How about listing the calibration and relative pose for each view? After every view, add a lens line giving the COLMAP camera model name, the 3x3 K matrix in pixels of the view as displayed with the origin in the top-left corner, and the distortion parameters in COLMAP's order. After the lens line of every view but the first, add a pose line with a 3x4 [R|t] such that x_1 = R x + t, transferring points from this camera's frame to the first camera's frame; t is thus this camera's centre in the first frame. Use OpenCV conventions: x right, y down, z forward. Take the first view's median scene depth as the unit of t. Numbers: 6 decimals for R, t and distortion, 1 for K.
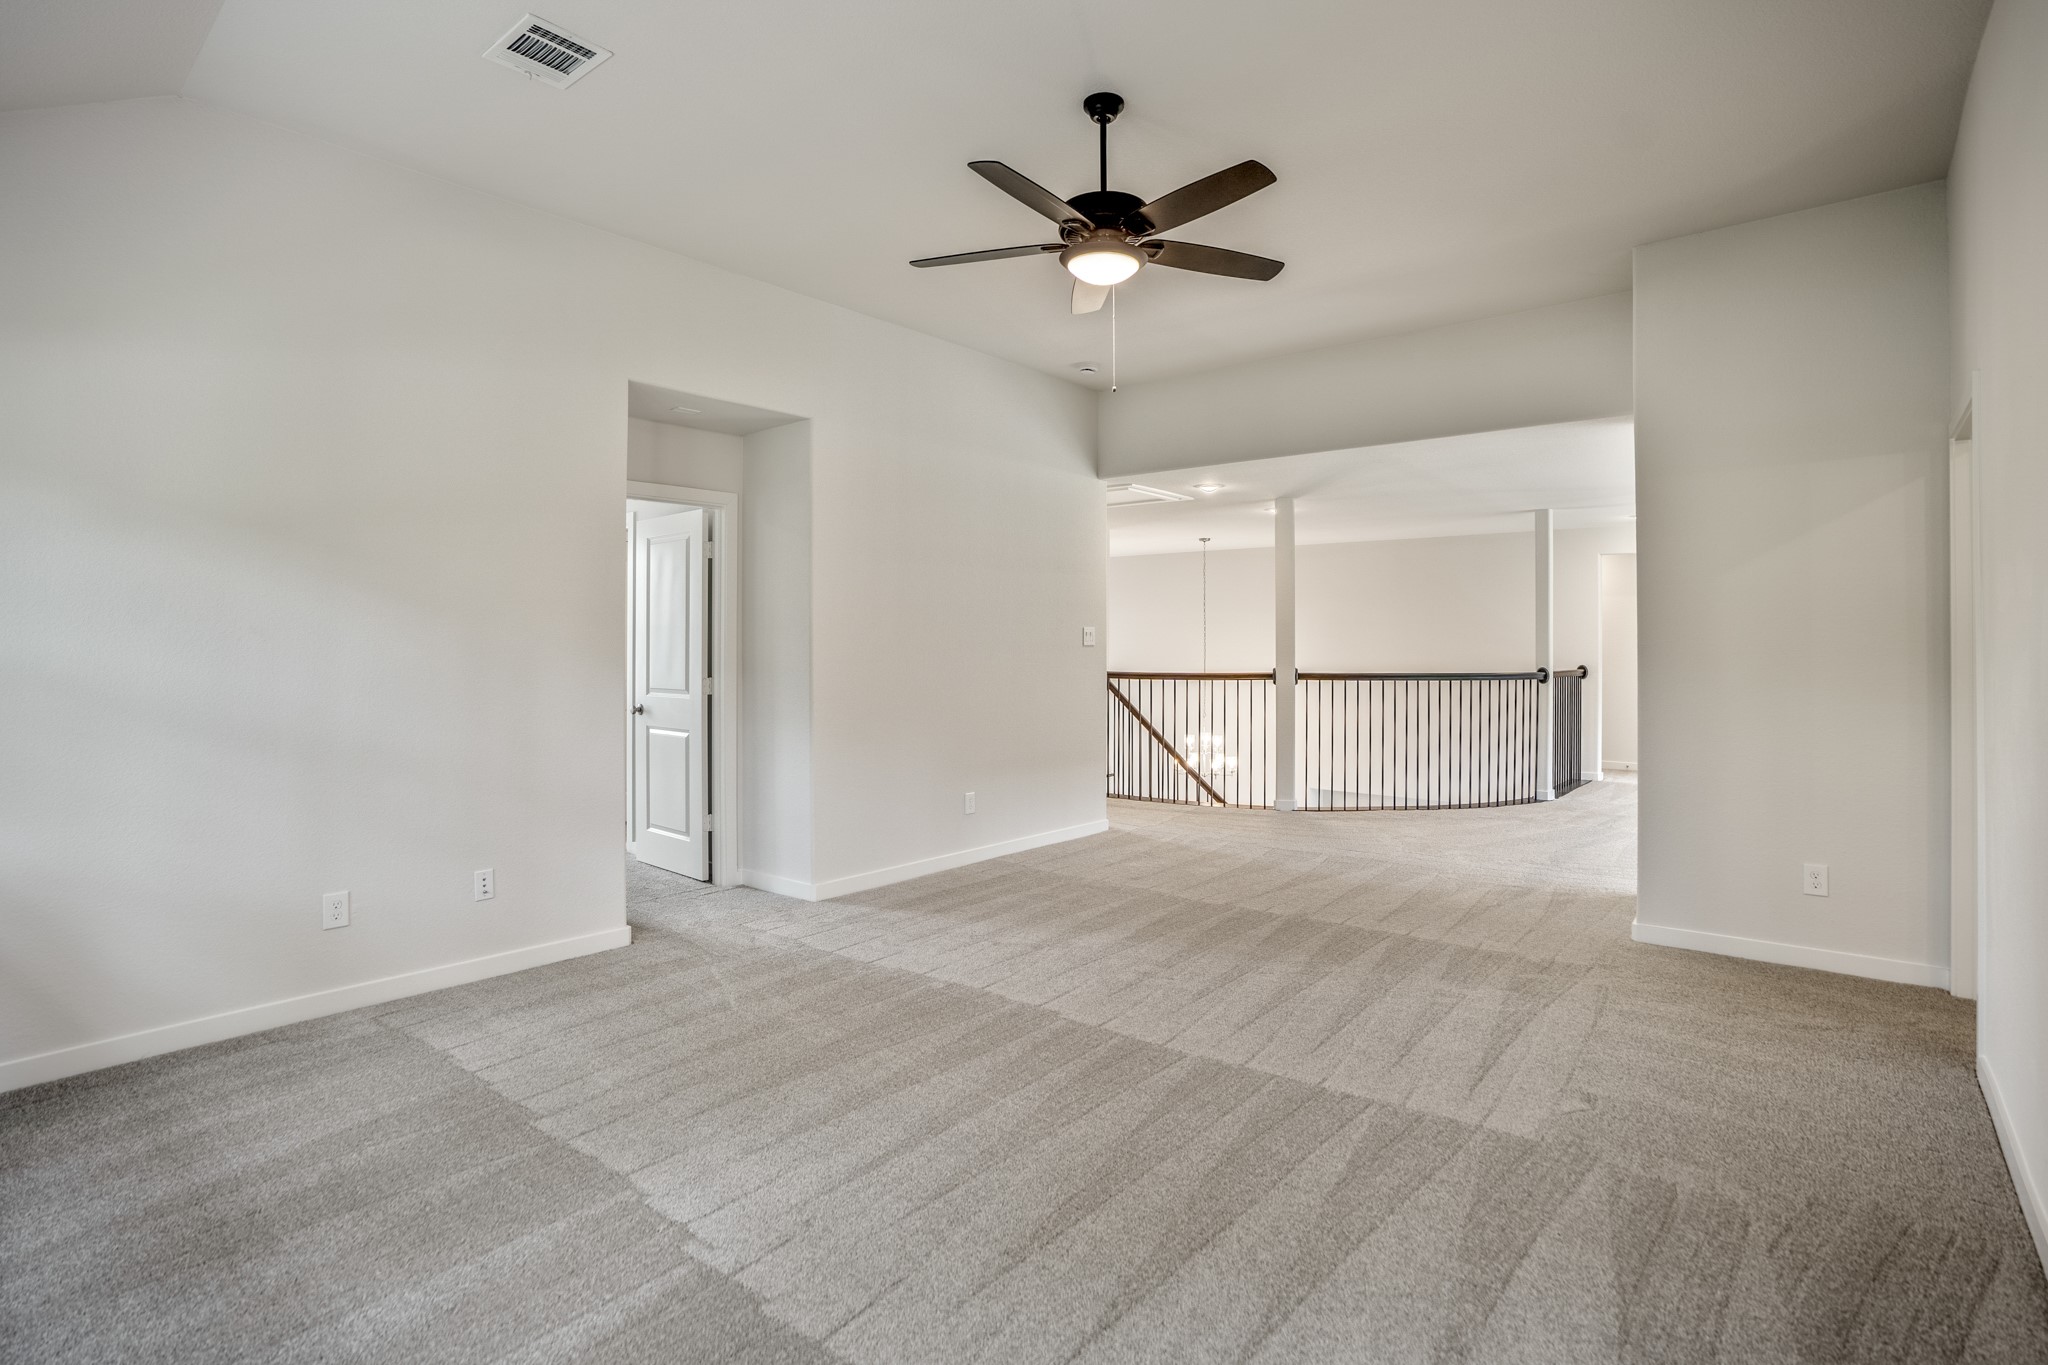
lens RADIAL K [[983.1, 0, 1013.1], [0, 983.1, 680.1], [0, 0, 1]] dist [-0.066745, 0.028915]
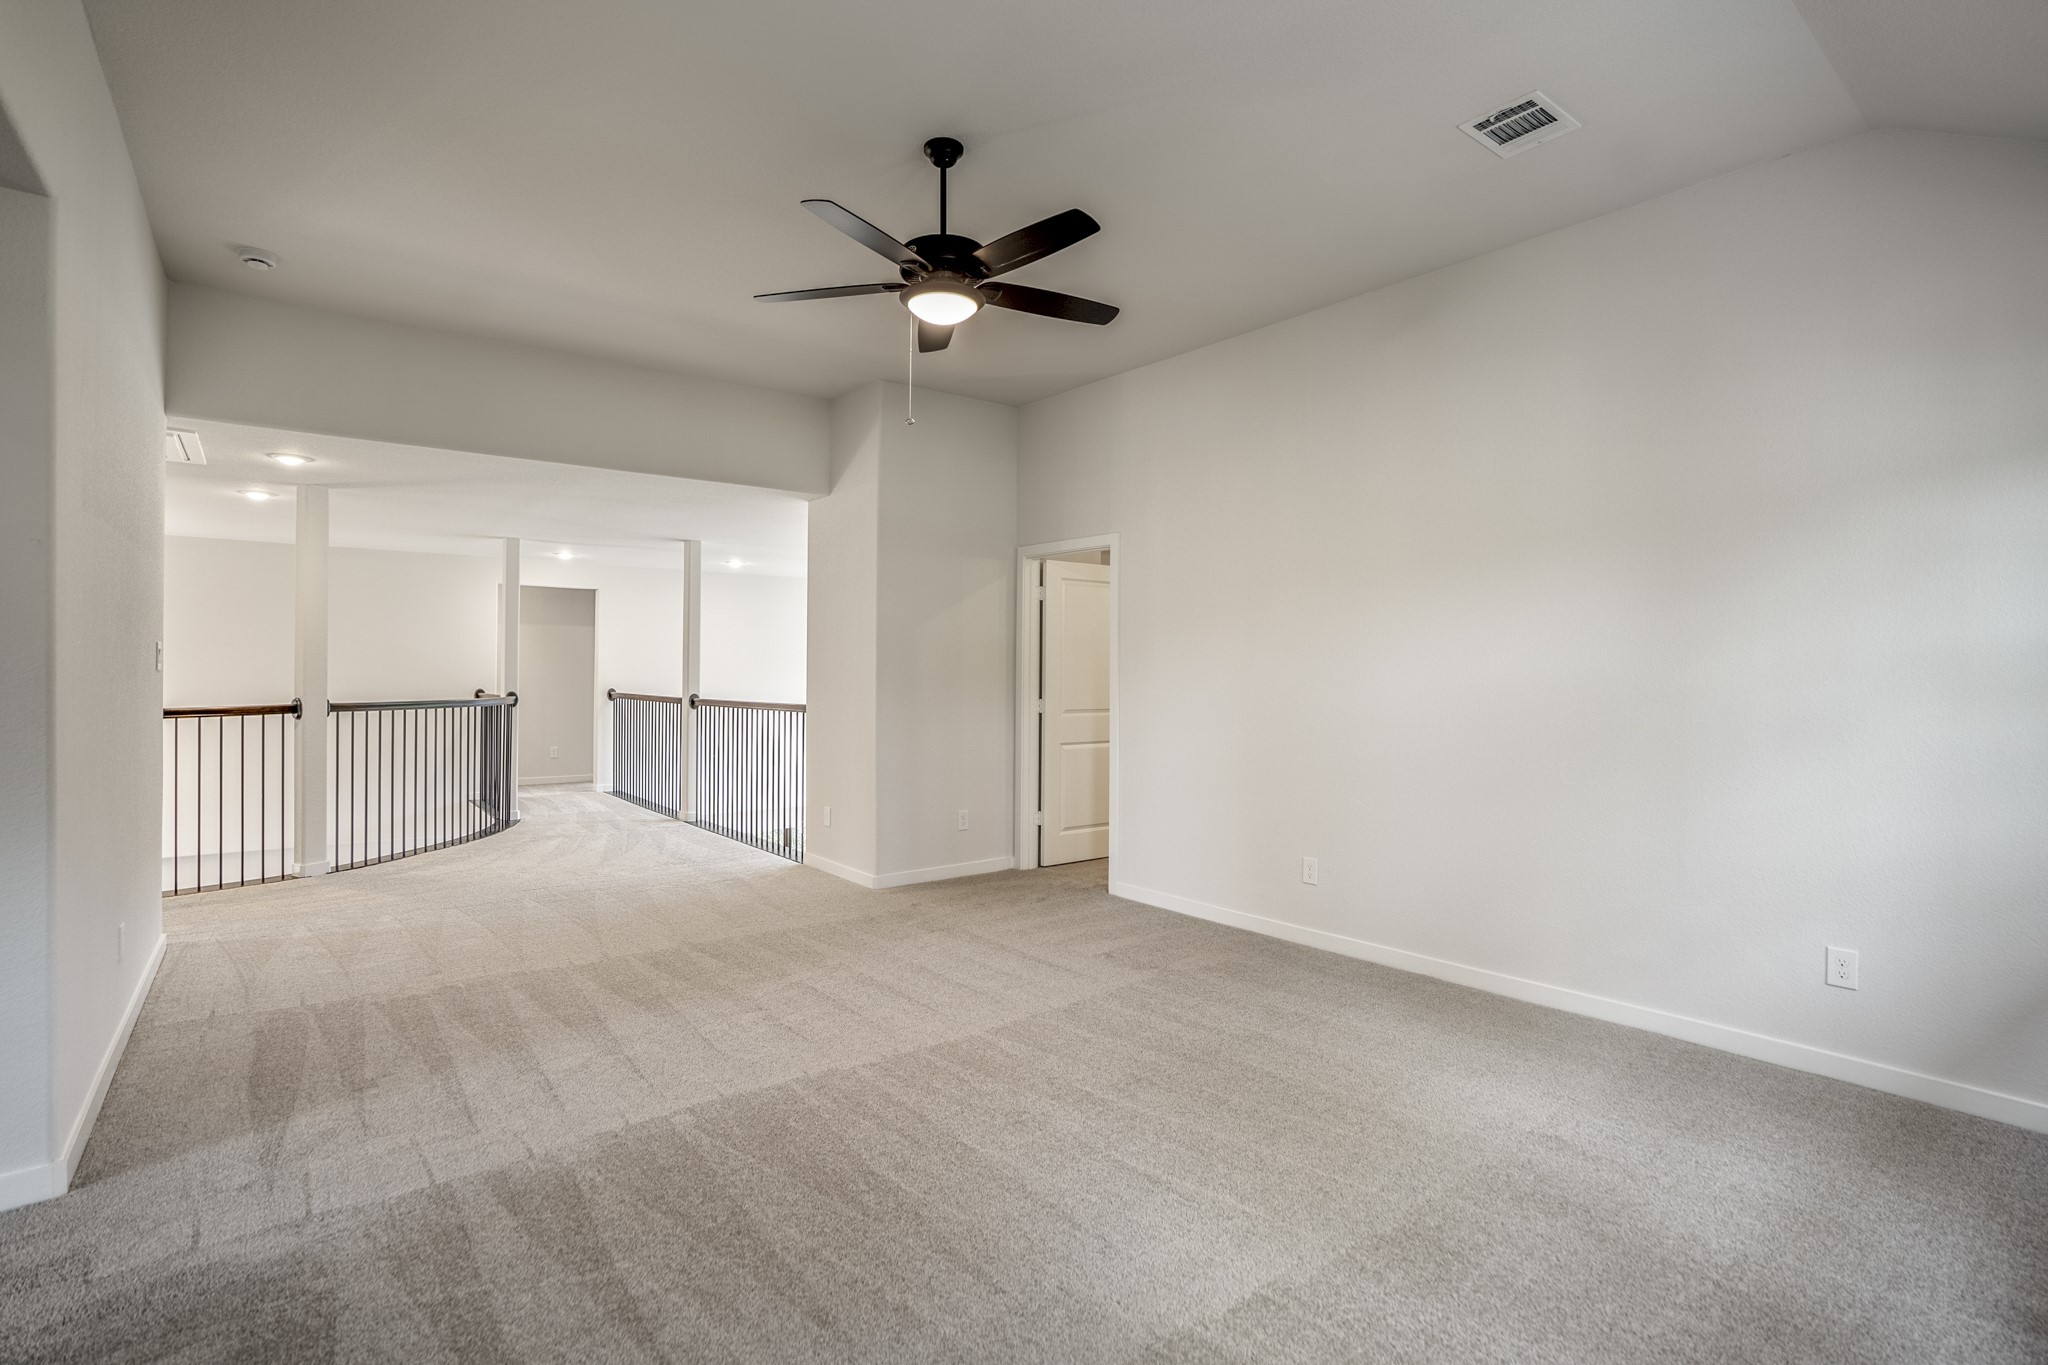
lens RADIAL K [[983.1, 0, 1013.1], [0, 983.1, 680.1], [0, 0, 1]] dist [-0.066745, 0.028915]
pose [[0.217650, -0.006251, 0.976007, -0.663060], [0.033256, 0.999446, -0.001015, -0.013488], [-0.975460, 0.032679, 0.217737, 0.517647]]
